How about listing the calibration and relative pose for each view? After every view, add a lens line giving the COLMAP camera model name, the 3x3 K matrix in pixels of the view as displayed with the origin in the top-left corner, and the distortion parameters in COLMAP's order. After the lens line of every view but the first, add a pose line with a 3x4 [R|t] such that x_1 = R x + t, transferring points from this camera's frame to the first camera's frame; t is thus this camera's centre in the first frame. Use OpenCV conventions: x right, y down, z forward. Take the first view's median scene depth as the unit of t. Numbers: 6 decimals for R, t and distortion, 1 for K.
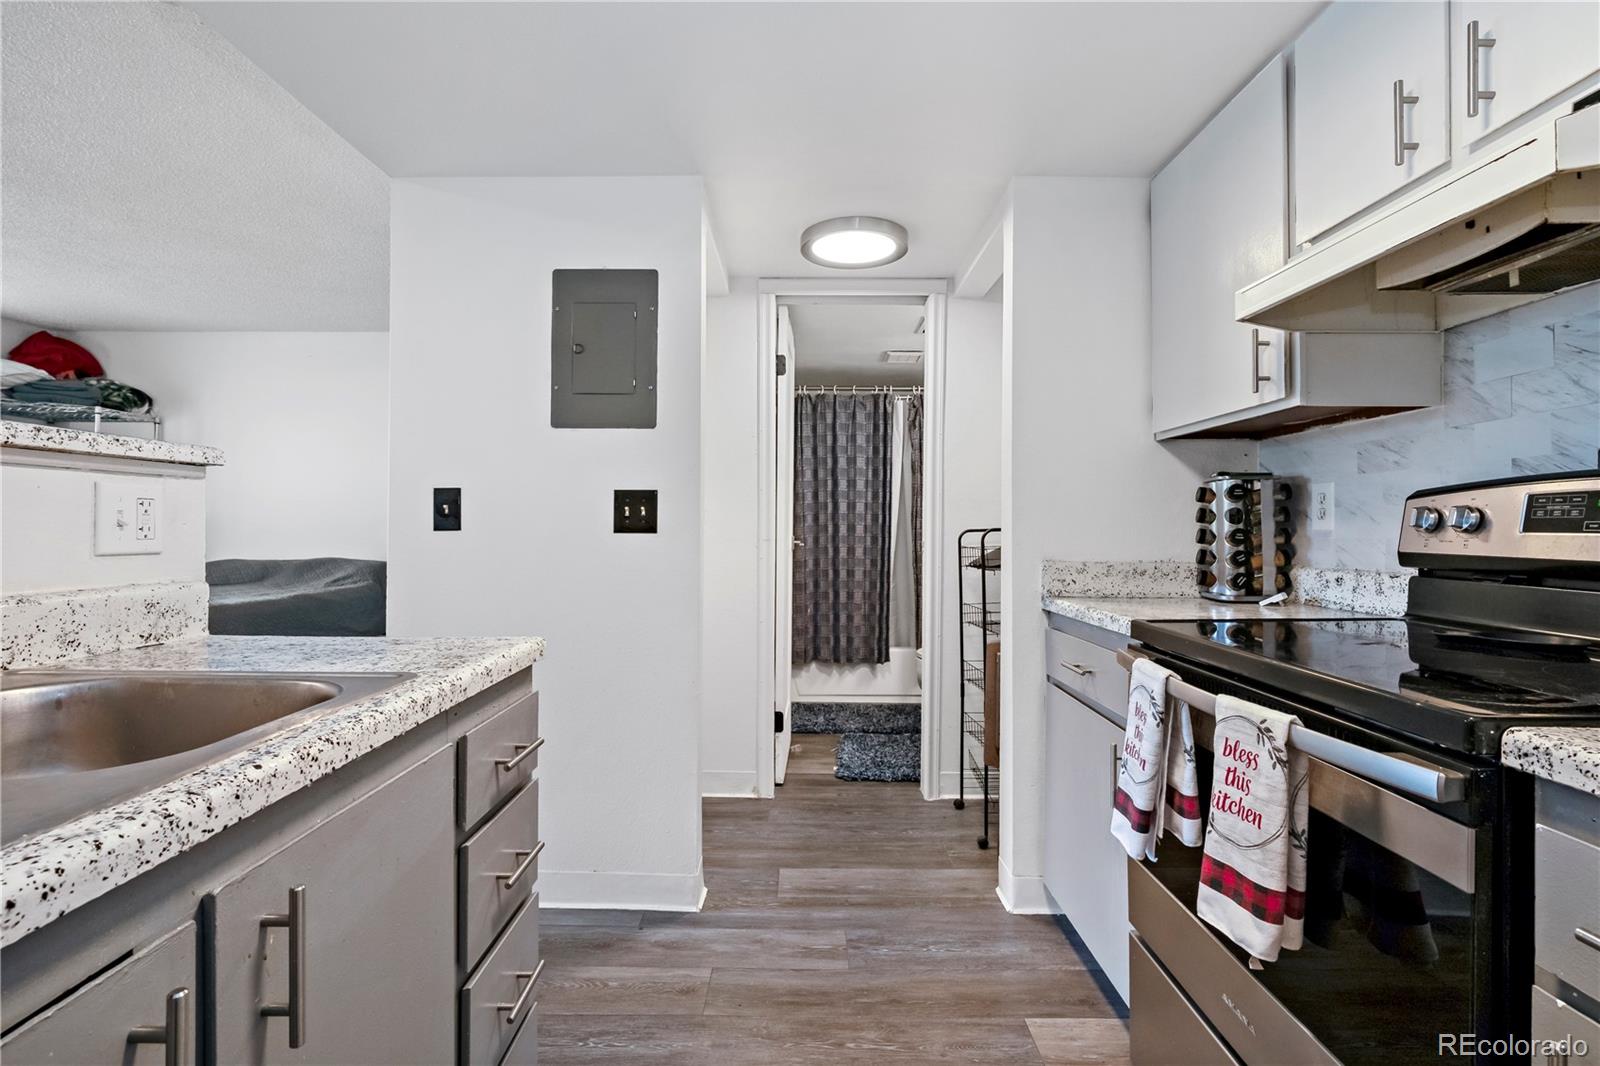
lens RADIAL K [[724.9, 0, 796.6], [0, 724.9, 521.8], [0, 0, 1]] dist [-0.002130, -0.000239]
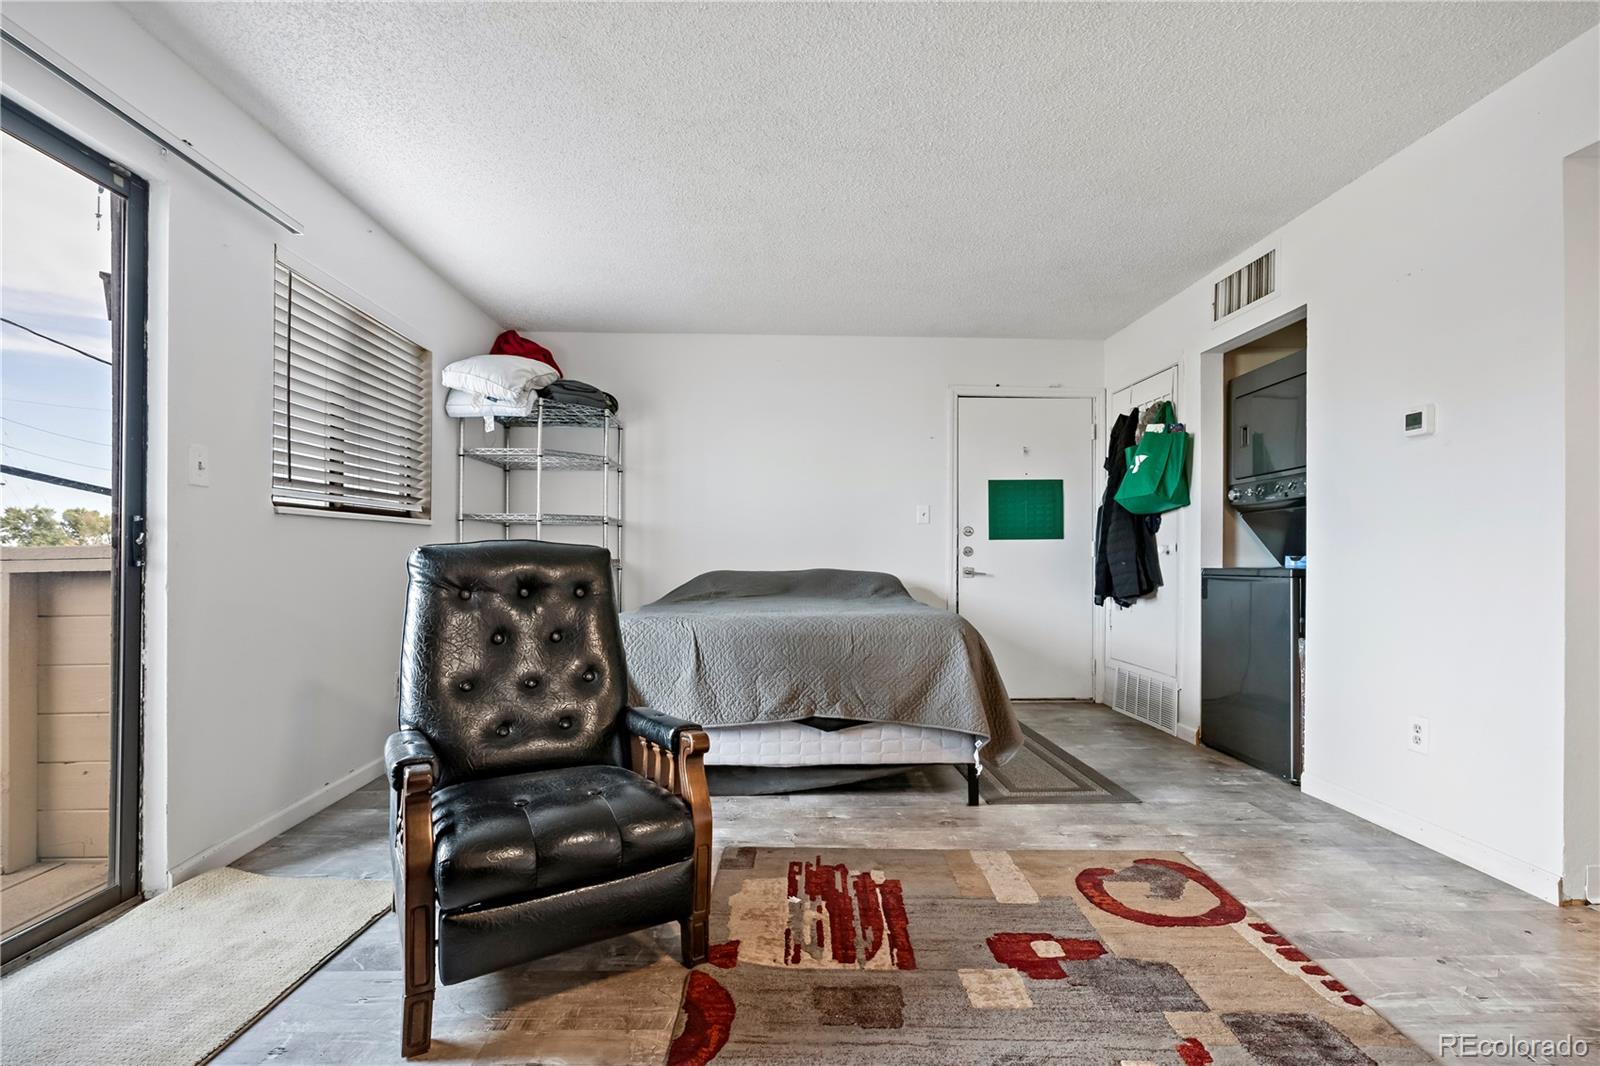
lens RADIAL K [[731.2, 0, 798.4], [0, 731.2, 553.3], [0, 0, 1]] dist [-0.001868, 0.000075]
pose [[0.999045, -0.001397, 0.043670, -2.495850], [0.001064, 0.999970, 0.007643, 0.070934], [-0.043679, -0.007589, 0.999017, 0.101162]]
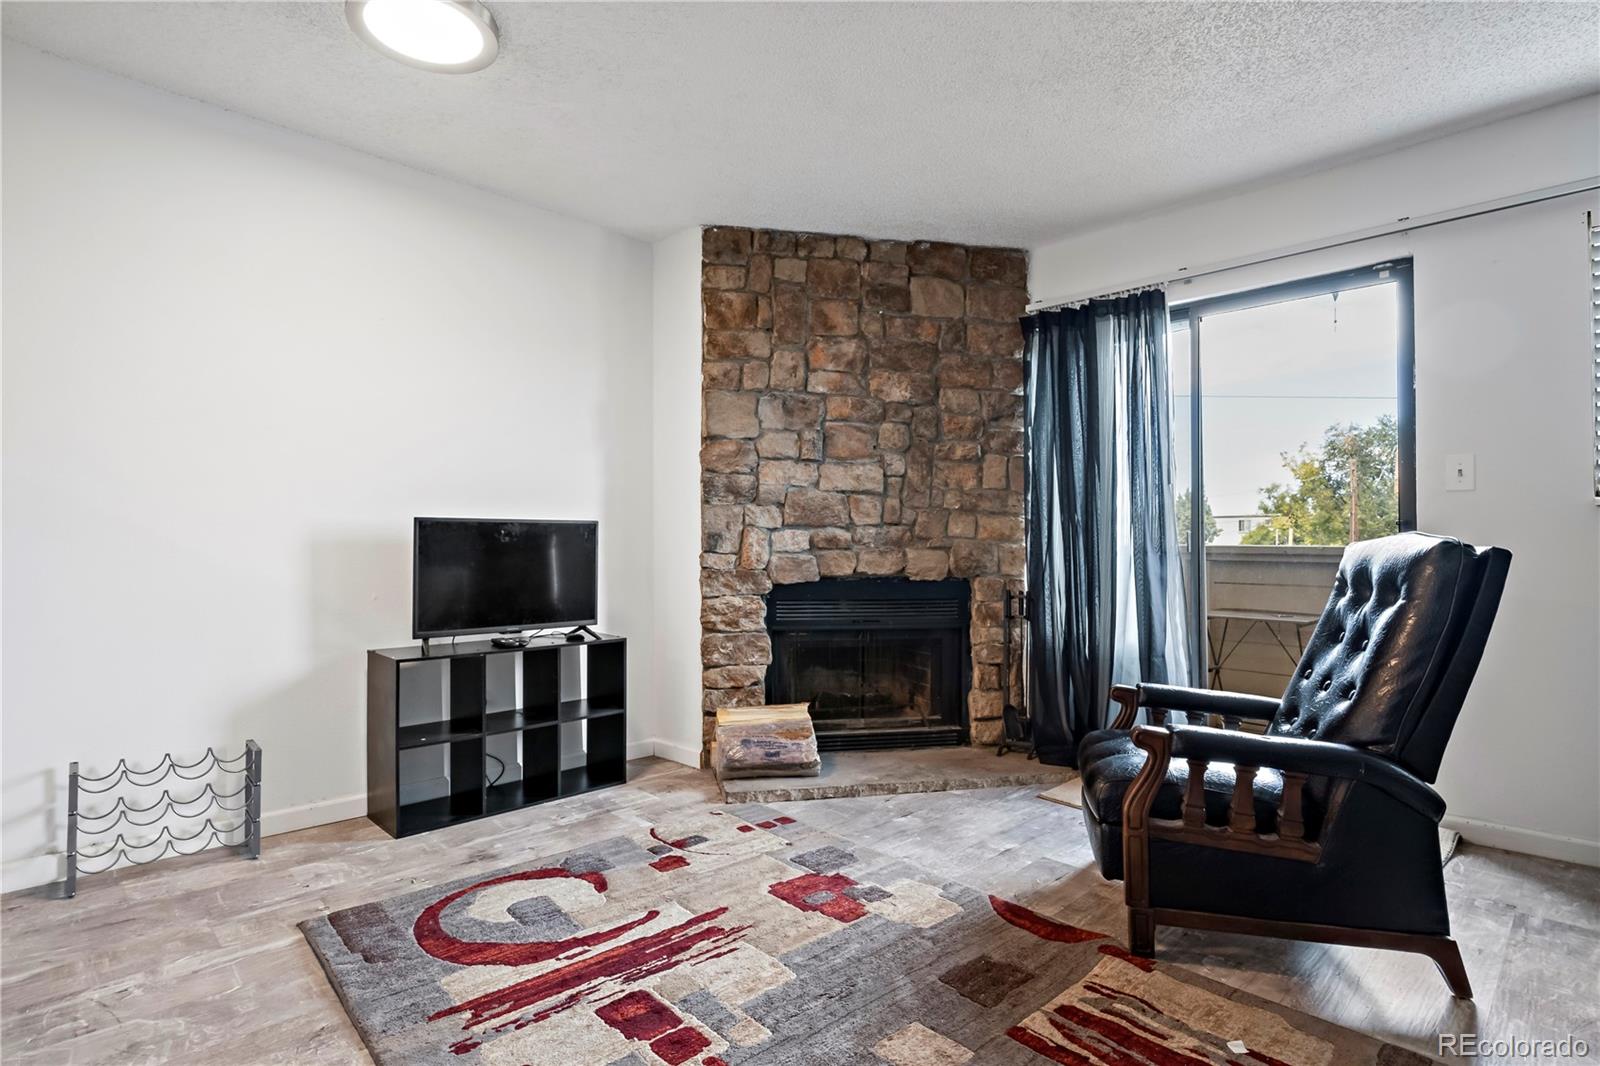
lens RADIAL K [[806.3, 0, 800.3], [0, 806.3, 528.2], [0, 0, 1]] dist [-0.005829, 0.000299]
pose [[-0.702103, -0.023736, -0.711680, -1.171333], [0.000096, 0.999441, -0.033428, 0.095529], [0.712076, -0.023538, -0.701708, 1.977396]]
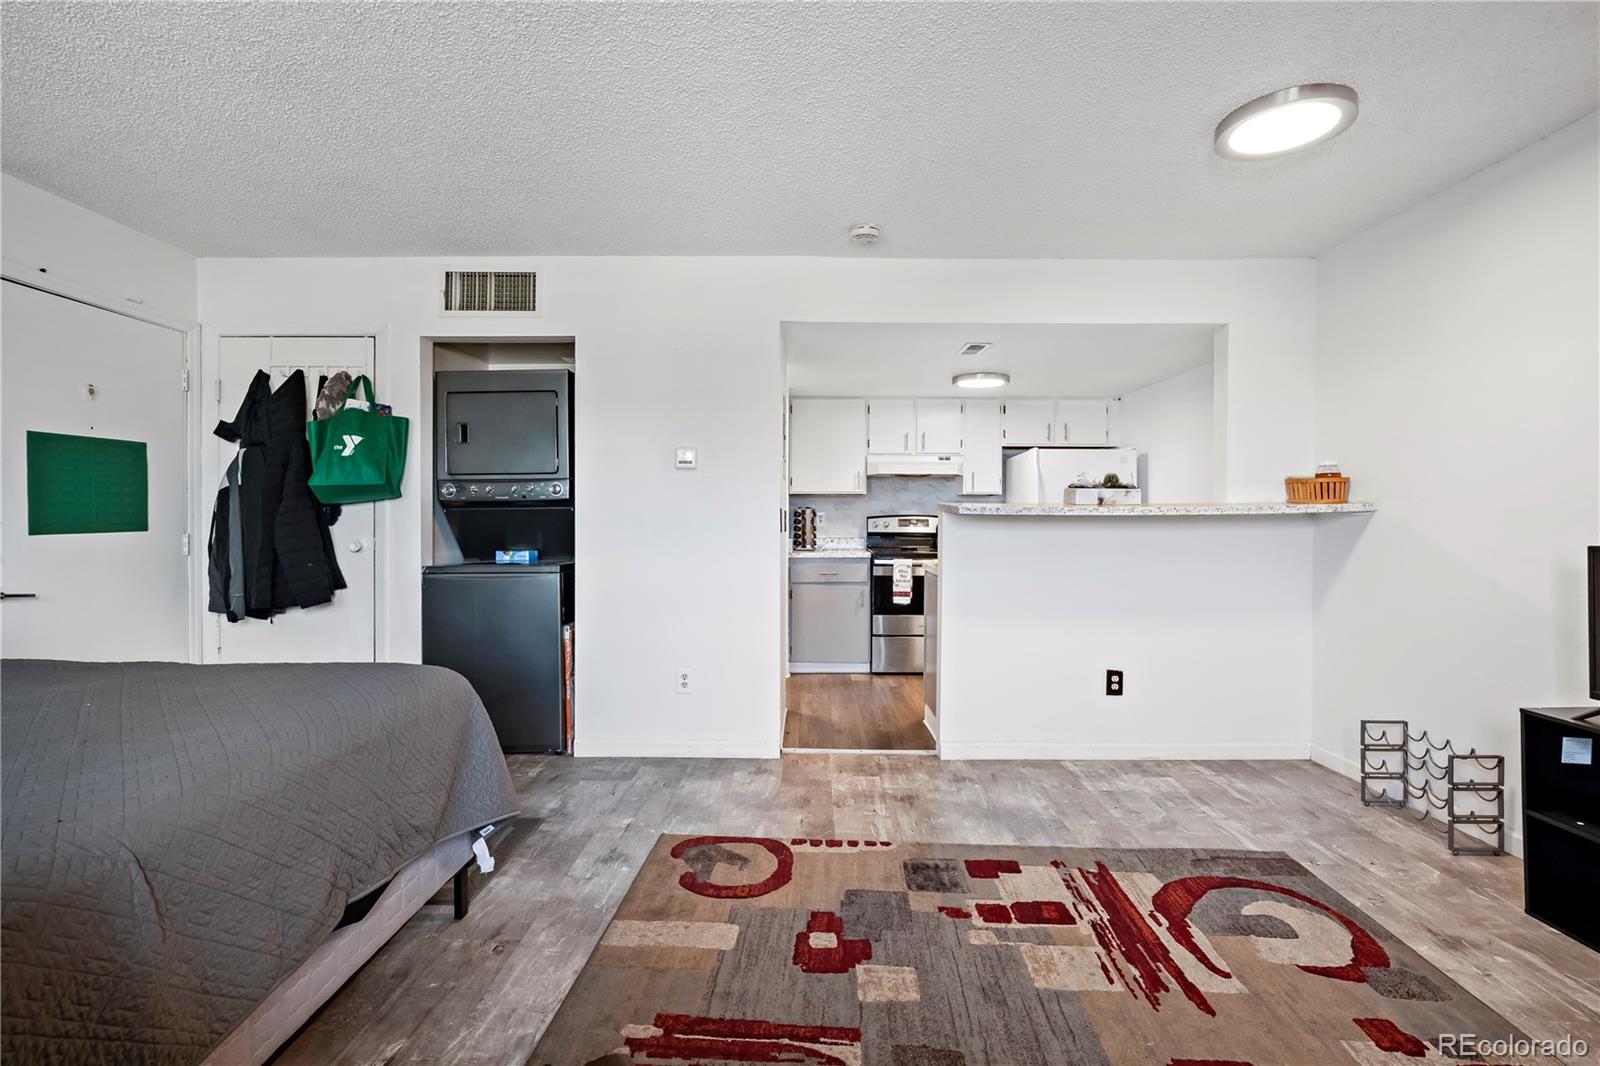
lens RADIAL K [[730.2, 0, 798.2], [0, 730.2, 521.0], [0, 0, 1]] dist [-0.002268, -0.000169]
pose [[0.003870, -0.006460, 0.999972, -3.431737], [-0.011308, 0.999915, 0.006503, -0.043431], [-0.999929, -0.011333, 0.003796, 1.451070]]
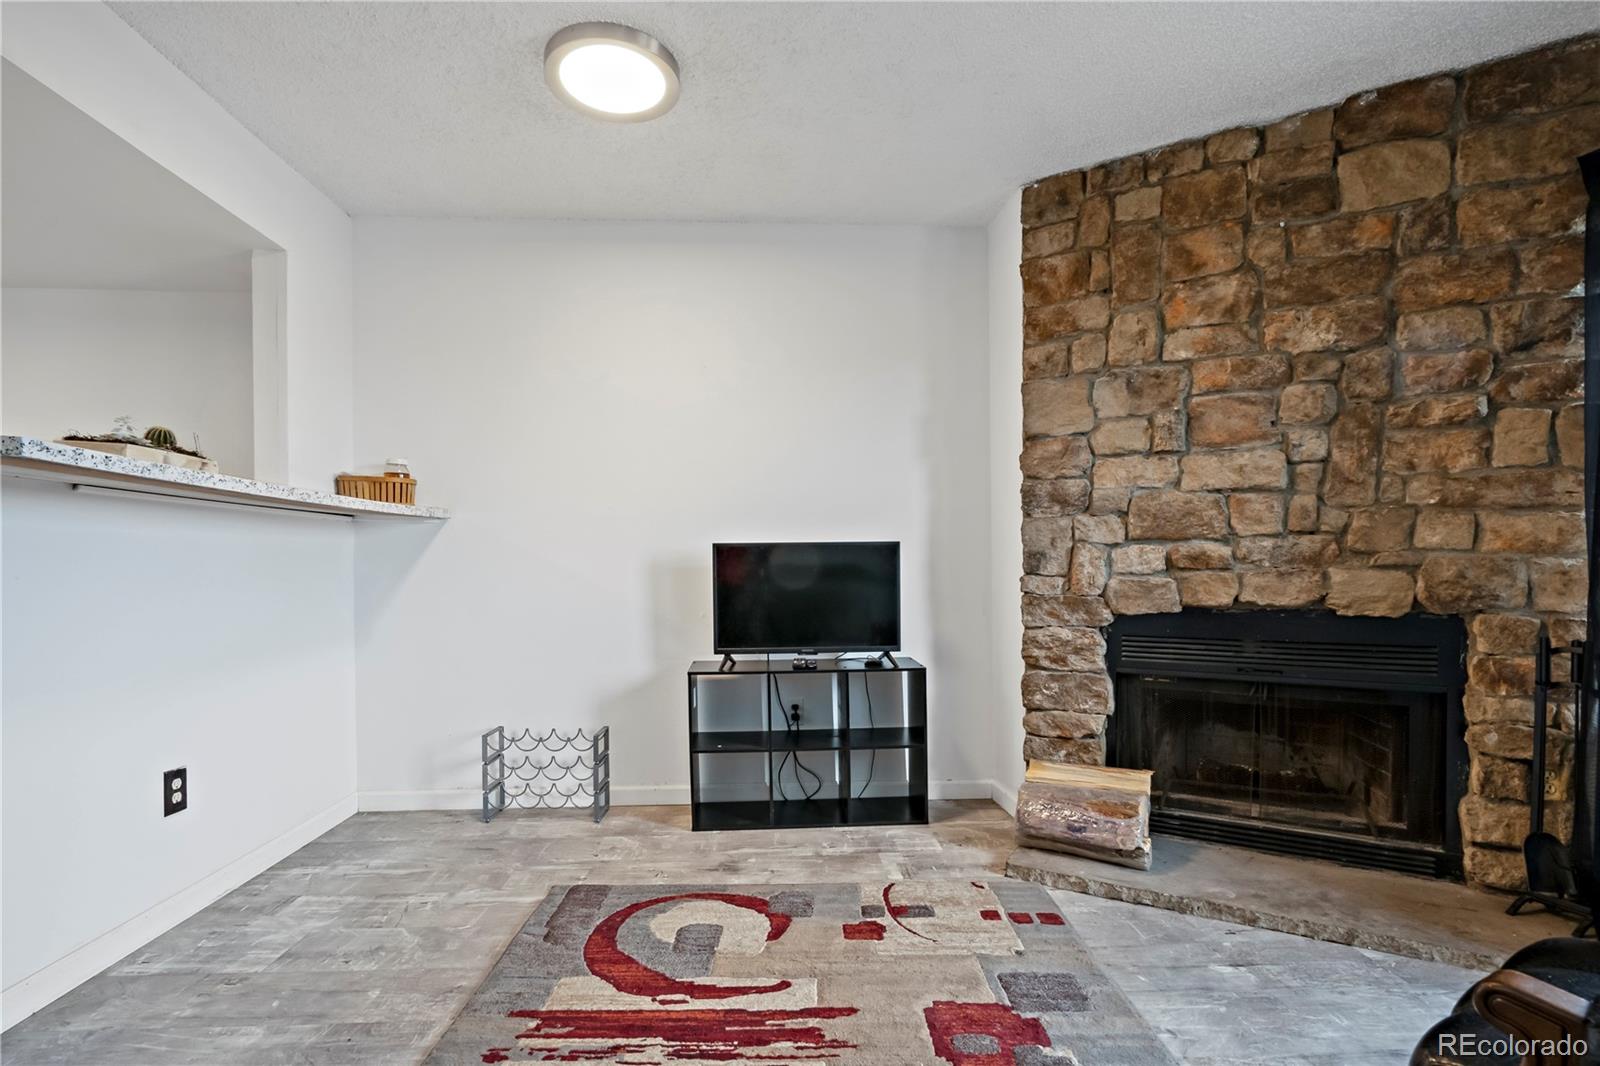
lens RADIAL K [[745.9, 0, 794.8], [0, 745.9, 579.3], [0, 0, 1]] dist [-0.003660, 0.000444]
pose [[-0.997988, 0.000734, -0.063404, -2.035020], [0.000533, 0.999995, 0.003192, 0.092730], [0.063406, 0.003151, -0.997983, 1.931770]]
